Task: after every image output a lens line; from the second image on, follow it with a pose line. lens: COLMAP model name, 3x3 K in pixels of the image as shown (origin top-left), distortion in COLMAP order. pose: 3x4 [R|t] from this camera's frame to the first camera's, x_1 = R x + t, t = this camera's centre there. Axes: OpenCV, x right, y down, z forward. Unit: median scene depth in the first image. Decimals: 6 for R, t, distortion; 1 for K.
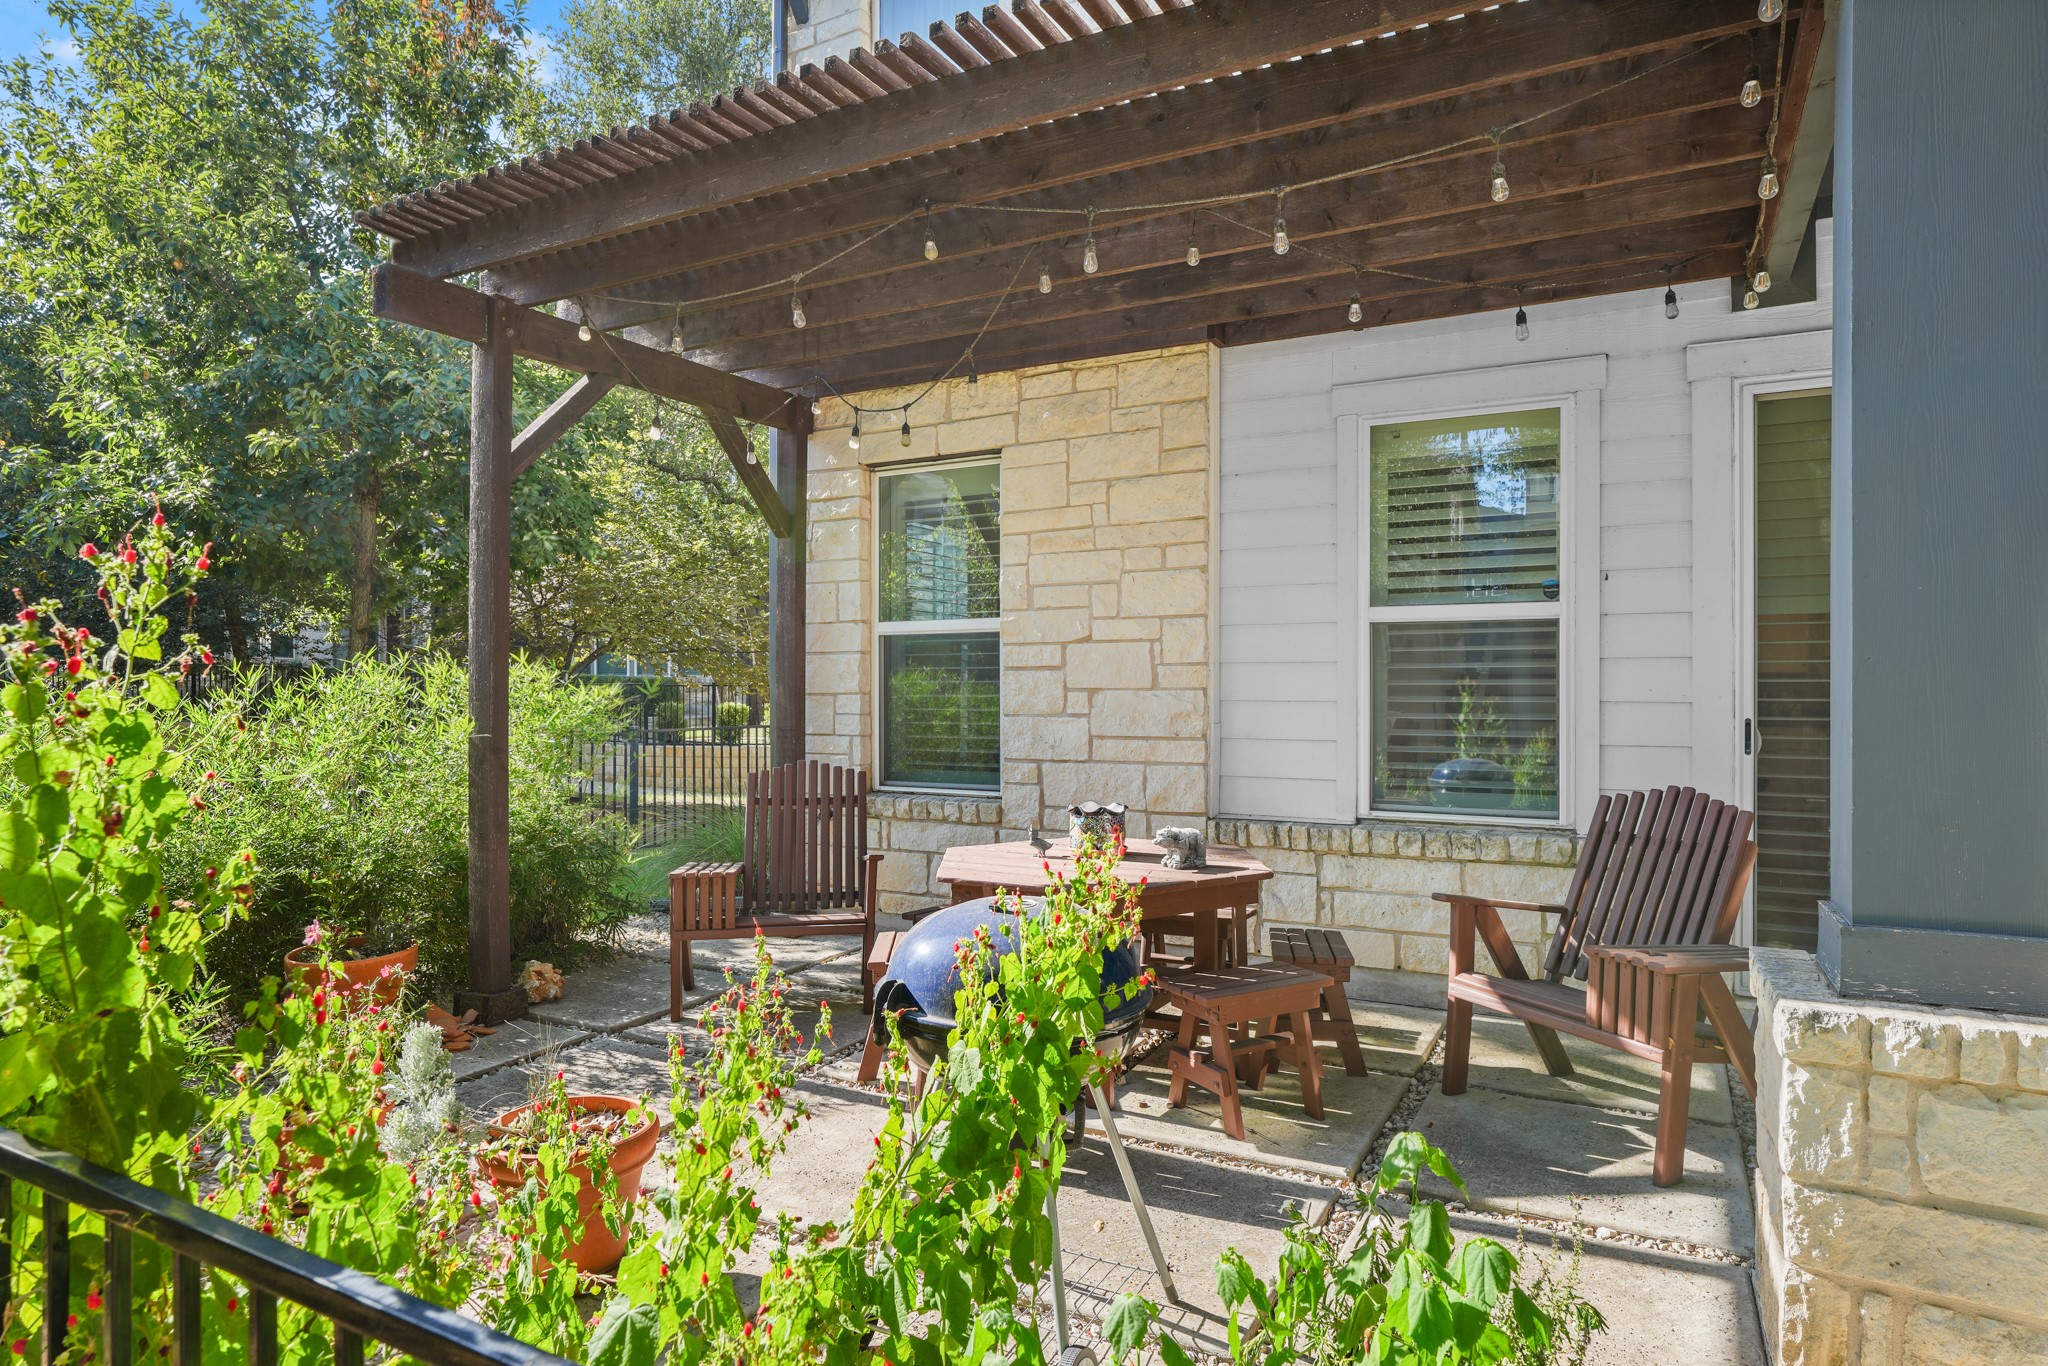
lens RADIAL K [[1224.7, 0, 1020.6], [0, 1224.7, 686.3], [0, 0, 1]] dist [0.003912, 0.000139]
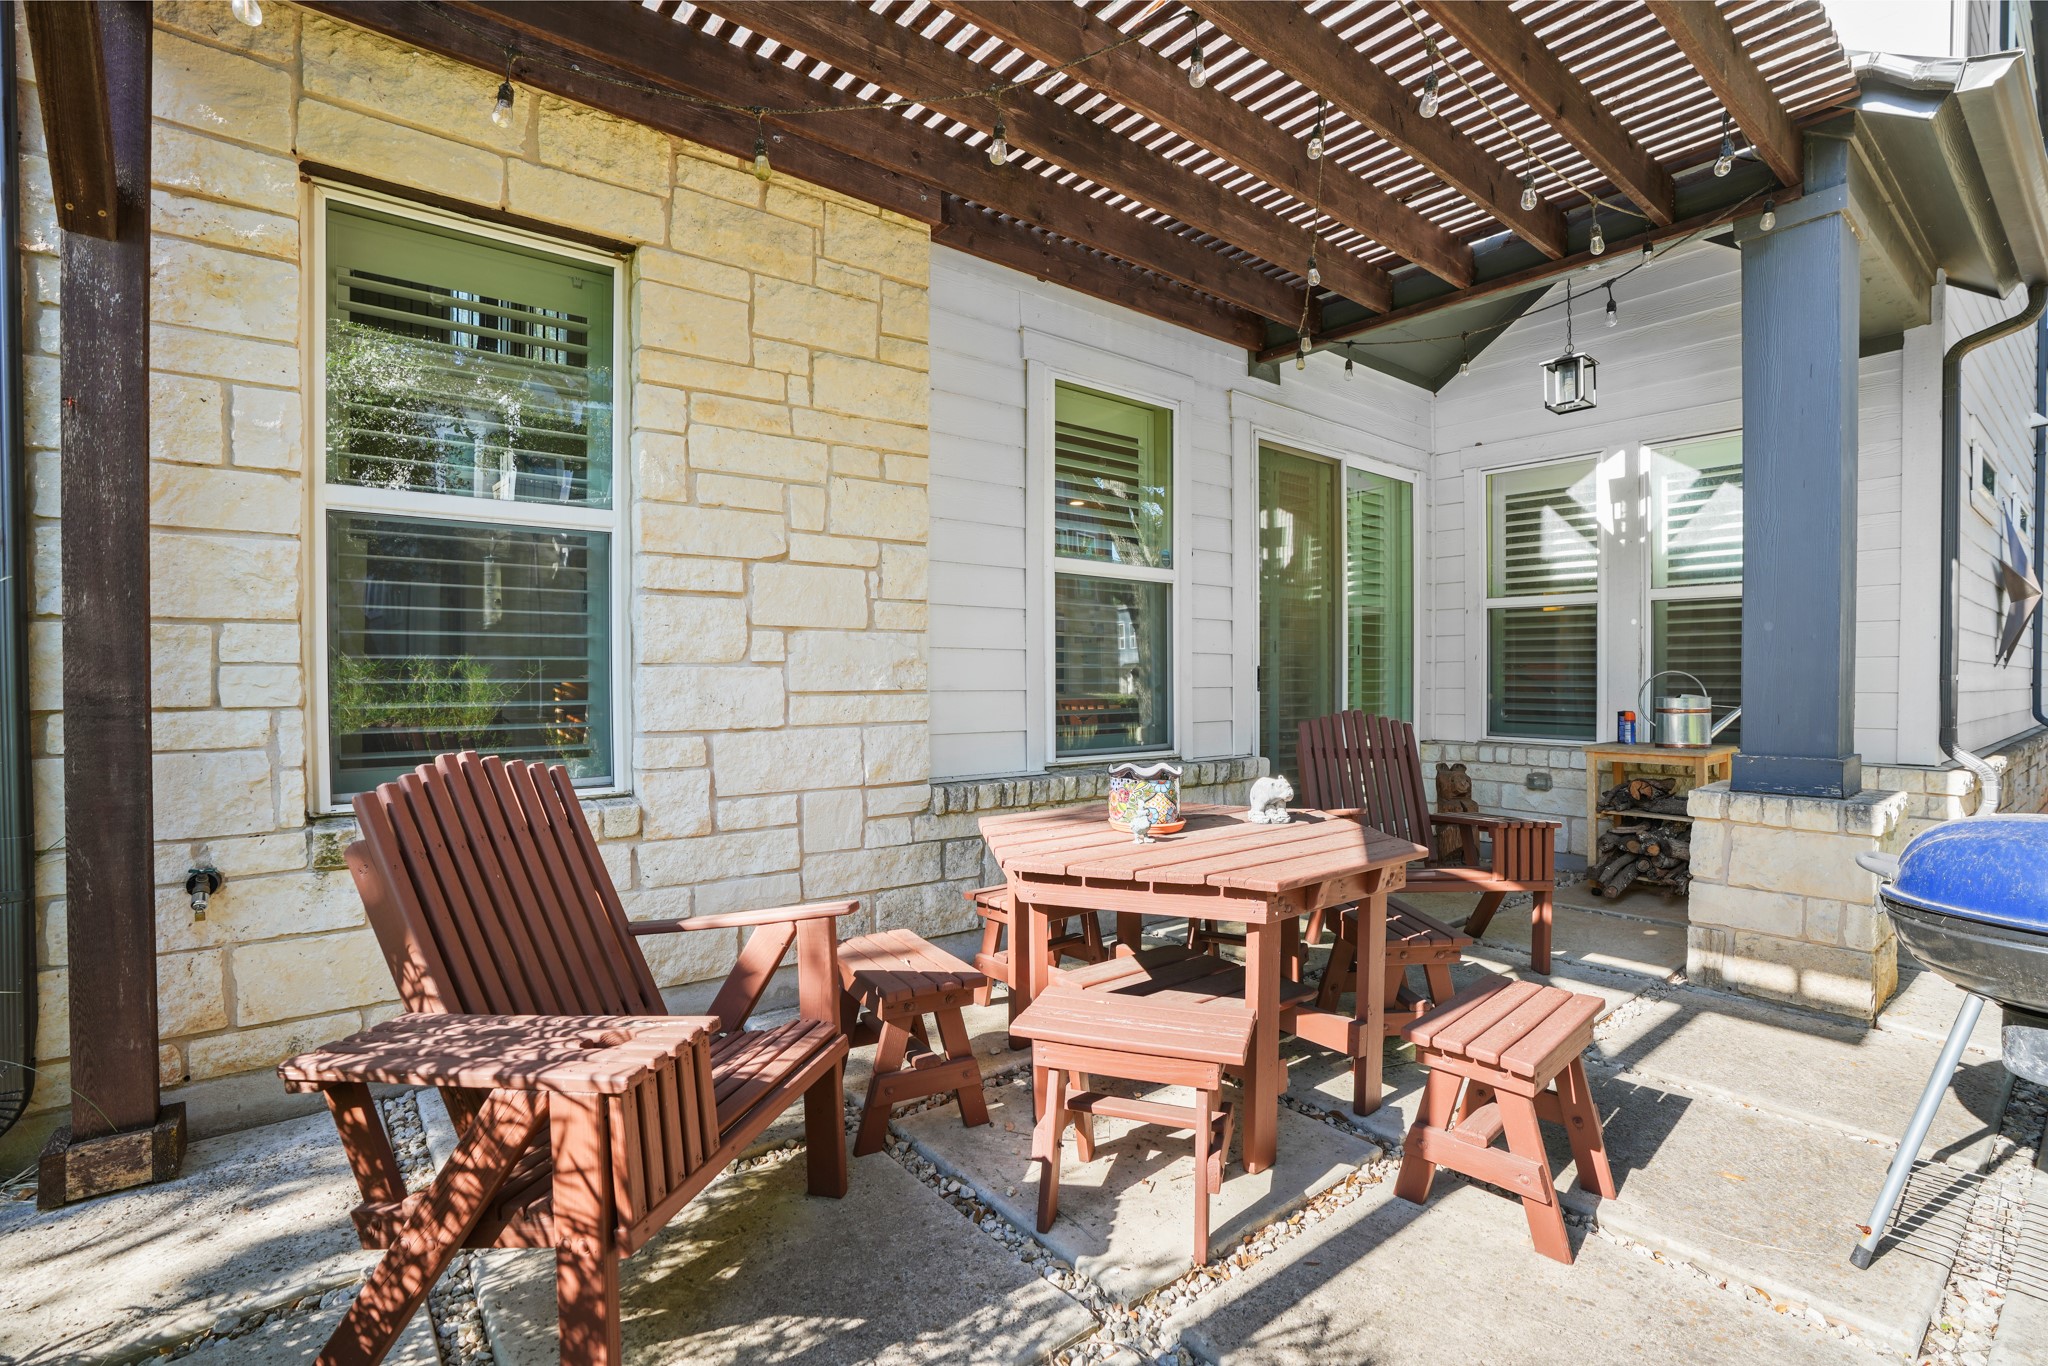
lens RADIAL K [[933.3, 0, 1019.5], [0, 933.3, 678.1], [0, 0, 1]] dist [-0.016937, 0.000351]
pose [[0.400314, 0.004410, 0.916368, -0.399992], [0.004662, 0.999966, -0.006849, 0.037323], [-0.916366, 0.007014, 0.400279, 0.664817]]
